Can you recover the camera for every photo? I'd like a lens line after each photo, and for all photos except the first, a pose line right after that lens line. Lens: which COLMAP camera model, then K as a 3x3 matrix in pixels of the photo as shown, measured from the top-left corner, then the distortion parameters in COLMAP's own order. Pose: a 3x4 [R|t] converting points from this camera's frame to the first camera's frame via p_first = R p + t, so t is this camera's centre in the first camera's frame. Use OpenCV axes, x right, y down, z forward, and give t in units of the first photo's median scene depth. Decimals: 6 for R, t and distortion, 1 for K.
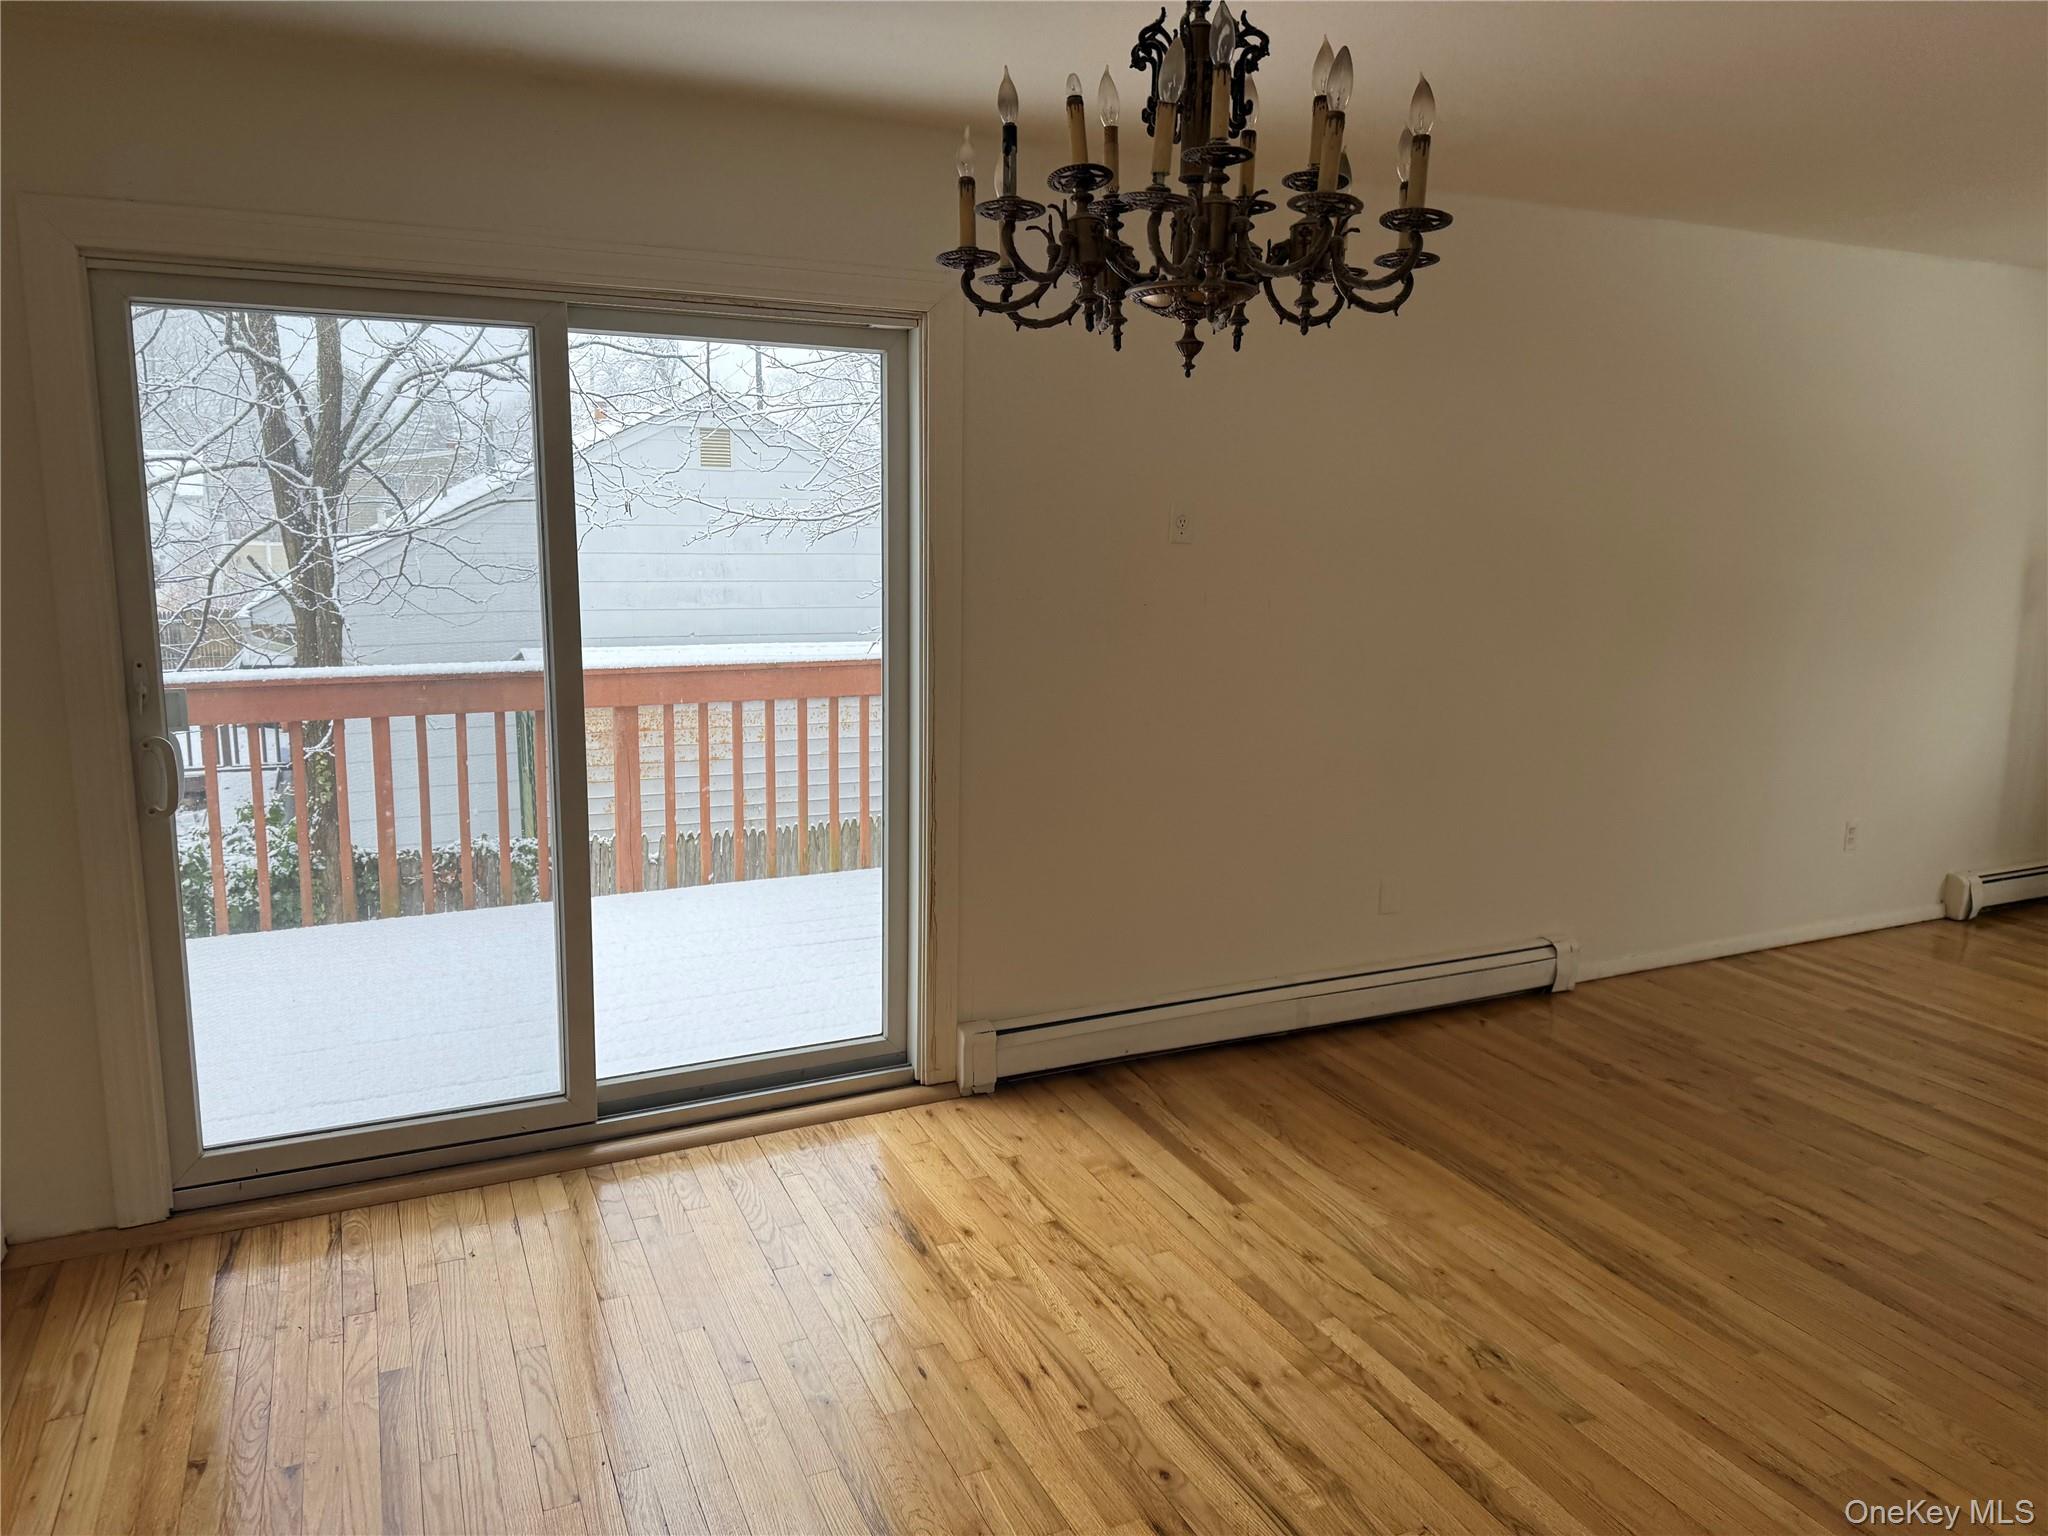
lens RADIAL K [[1426.0, 0, 1024.0], [0, 1426.0, 768.0], [0, 0, 1]] dist [0.054640, -0.062212]
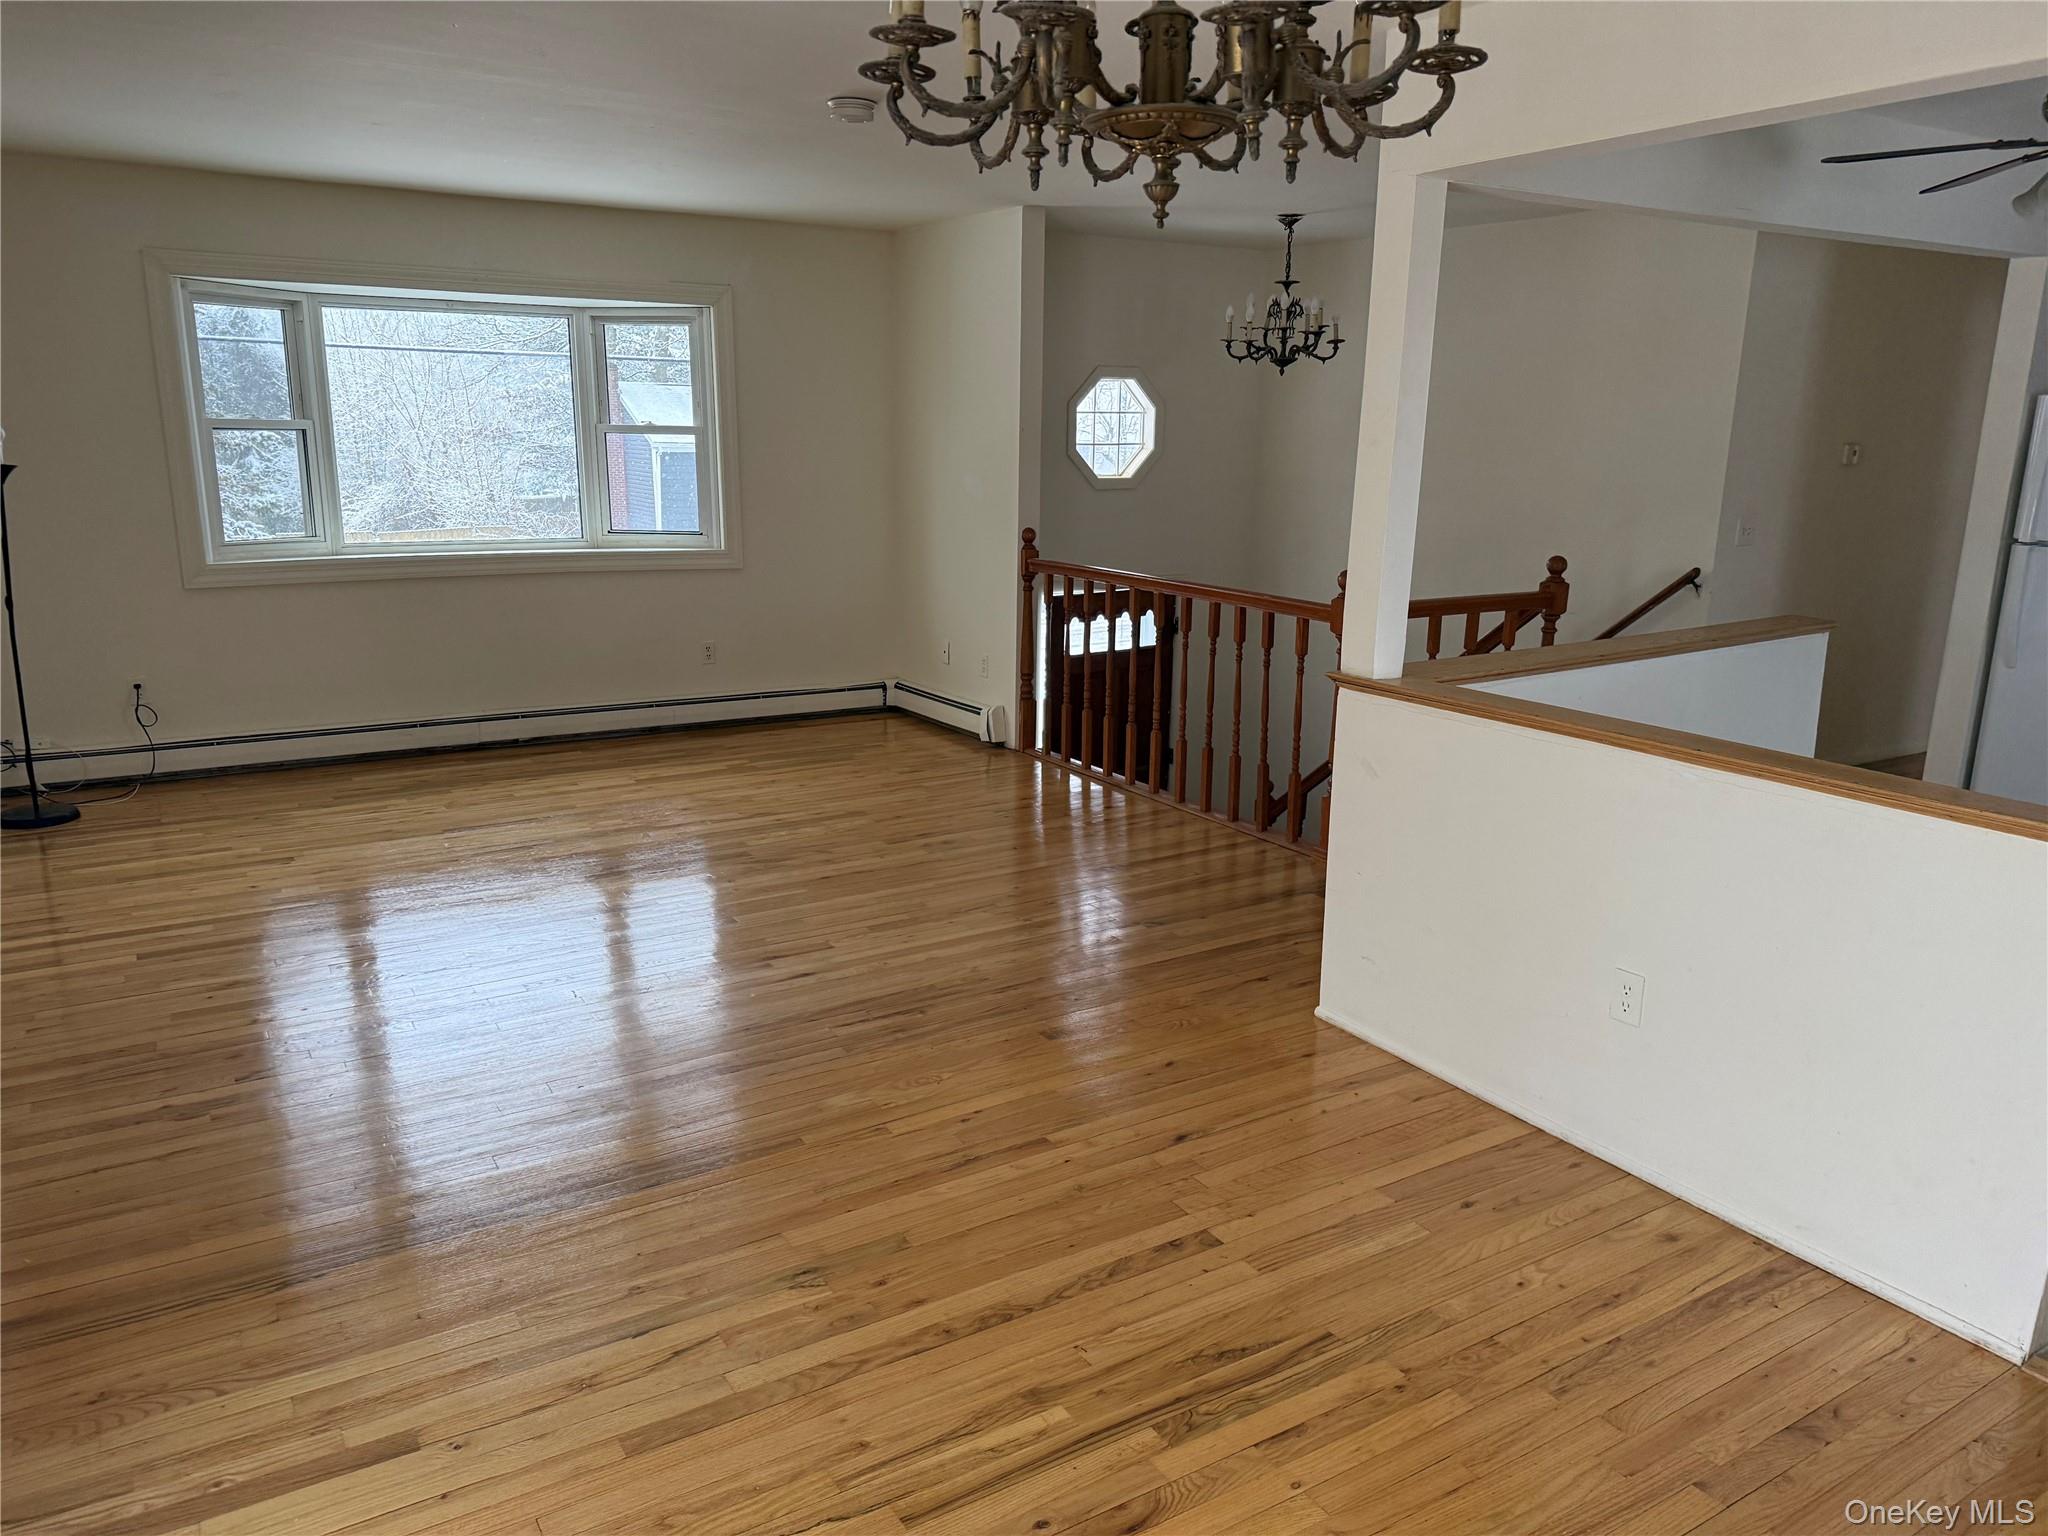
lens RADIAL K [[1426.0, 0, 1024.0], [0, 1426.0, 768.0], [0, 0, 1]] dist [0.054640, -0.062212]
pose [[-0.121039, -0.246617, 0.961525, -0.332507], [0.163324, 0.950497, 0.264348, -0.092221], [-0.979120, 0.189036, -0.074769, 0.529407]]
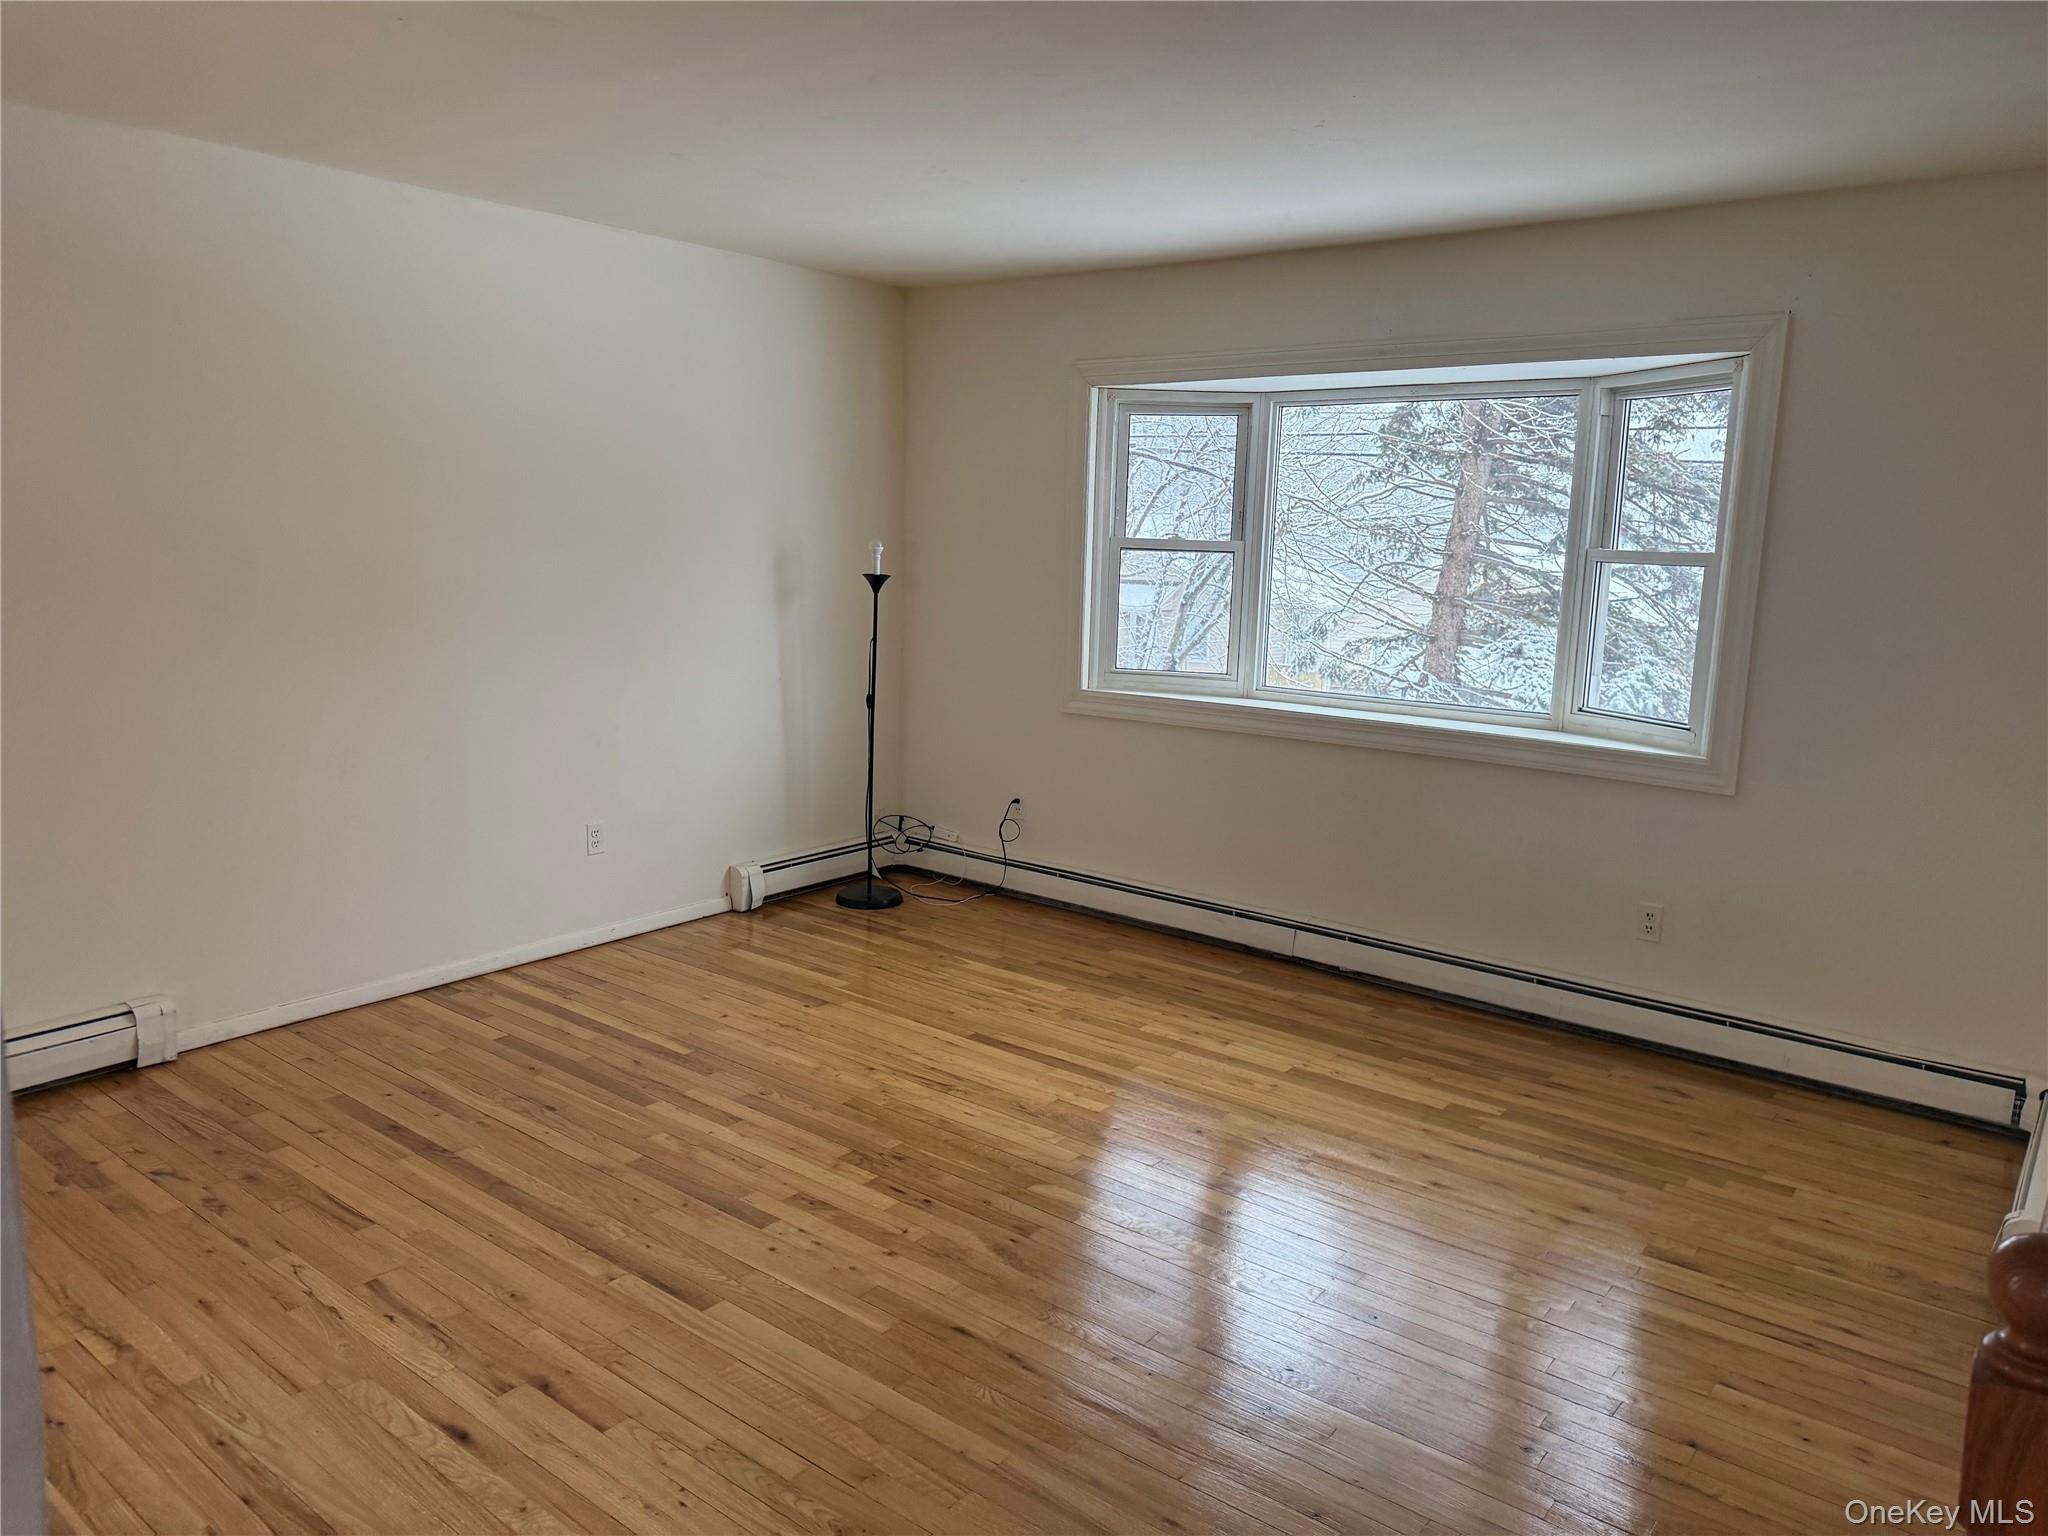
lens RADIAL K [[1426.0, 0, 1024.0], [0, 1426.0, 768.0], [0, 0, 1]] dist [0.054640, -0.062212]
pose [[0.897321, -0.064368, 0.436659, 0.498488], [0.064880, 0.997798, 0.013758, 0.007119], [-0.436583, 0.015985, 0.899522, 0.038416]]
